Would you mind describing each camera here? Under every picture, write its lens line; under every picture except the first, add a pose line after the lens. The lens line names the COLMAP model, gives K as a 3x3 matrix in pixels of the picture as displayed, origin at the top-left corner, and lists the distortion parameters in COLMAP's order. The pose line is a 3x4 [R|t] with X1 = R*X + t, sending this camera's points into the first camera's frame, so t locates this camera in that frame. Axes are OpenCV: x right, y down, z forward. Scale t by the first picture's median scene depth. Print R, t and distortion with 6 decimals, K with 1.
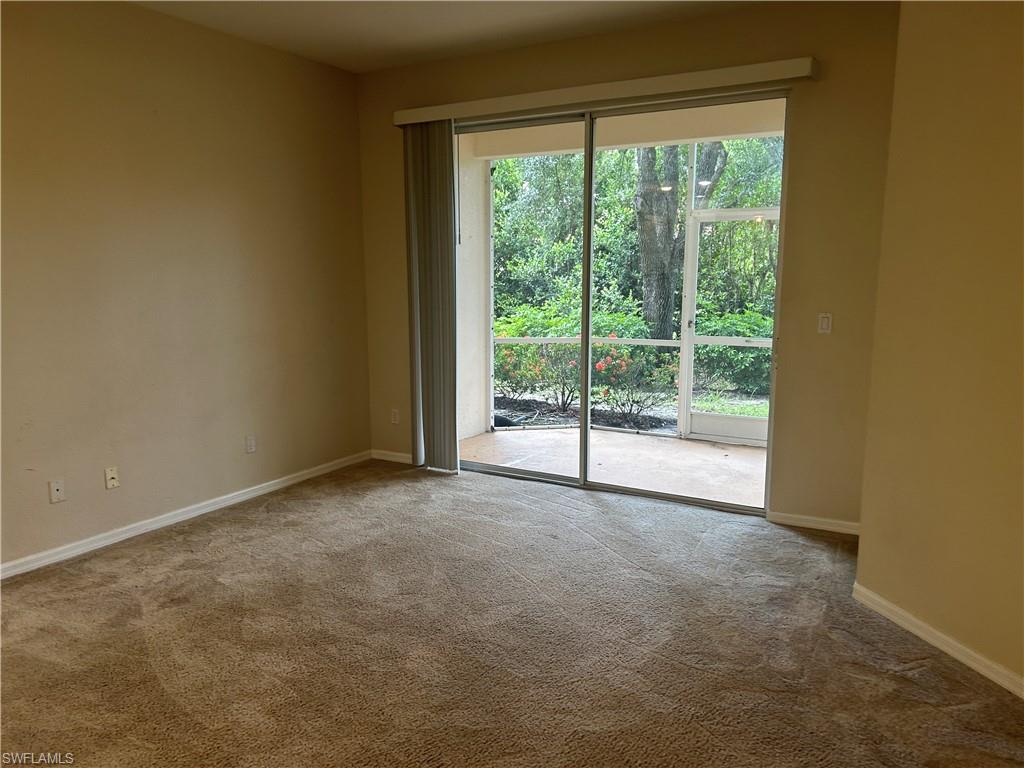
lens RADIAL K [[784.3, 0, 511.6], [0, 784.3, 386.0], [0, 0, 1]] dist [0.081983, 0.001205]
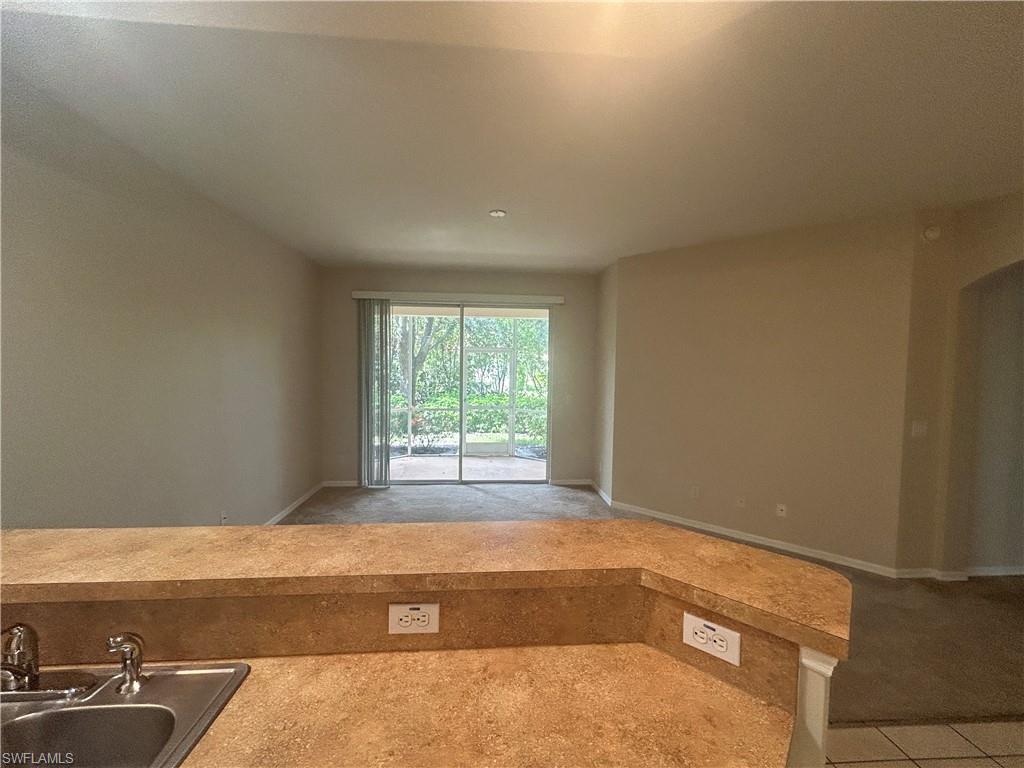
lens RADIAL K [[412.3, 0, 513.4], [0, 412.3, 382.8], [0, 0, 1]] dist [0.000032, 0.000337]
pose [[0.824347, -0.007915, 0.566029, -0.418979], [0.074280, 0.992769, -0.094298, -0.019076], [-0.561190, 0.119779, 0.818974, 0.034412]]
